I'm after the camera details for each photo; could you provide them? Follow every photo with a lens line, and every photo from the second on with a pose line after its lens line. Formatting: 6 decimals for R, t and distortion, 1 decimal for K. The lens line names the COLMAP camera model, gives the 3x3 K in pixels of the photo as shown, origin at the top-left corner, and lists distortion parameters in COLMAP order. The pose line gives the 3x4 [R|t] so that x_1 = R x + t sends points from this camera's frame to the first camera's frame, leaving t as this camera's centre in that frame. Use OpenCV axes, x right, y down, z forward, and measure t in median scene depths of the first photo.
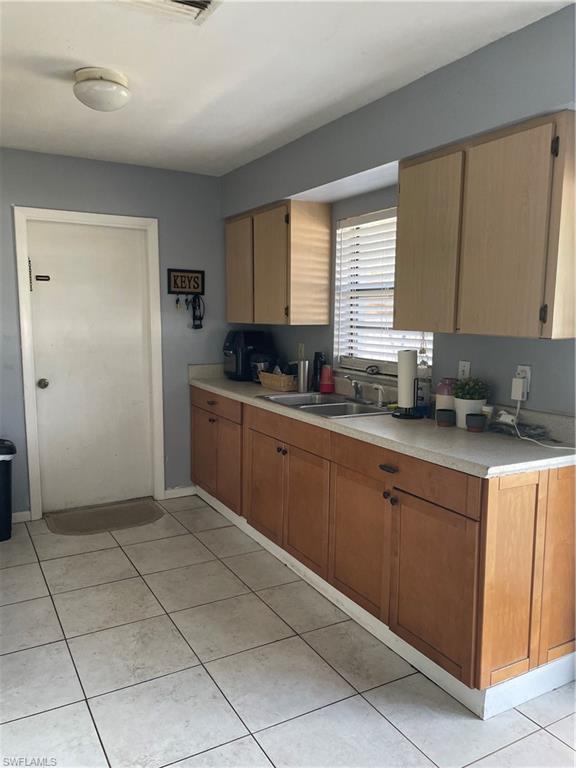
lens RADIAL K [[570.9, 0, 290.1], [0, 570.9, 382.7], [0, 0, 1]] dist [0.083871, -0.114674]
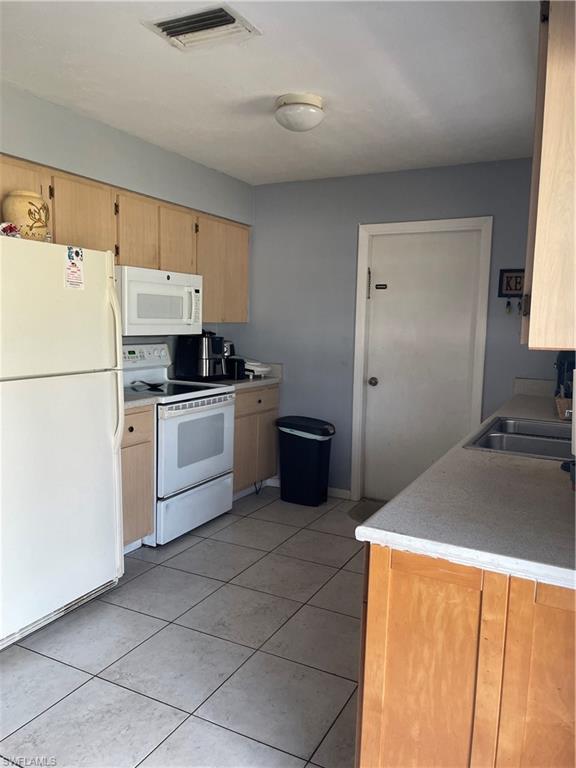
lens RADIAL K [[570.9, 0, 290.1], [0, 570.9, 382.7], [0, 0, 1]] dist [0.083871, -0.114674]
pose [[0.563550, 0.095919, -0.820495, 0.405876], [-0.115269, 0.992650, 0.036873, -0.019061], [0.818001, 0.073797, 0.570464, 0.252123]]
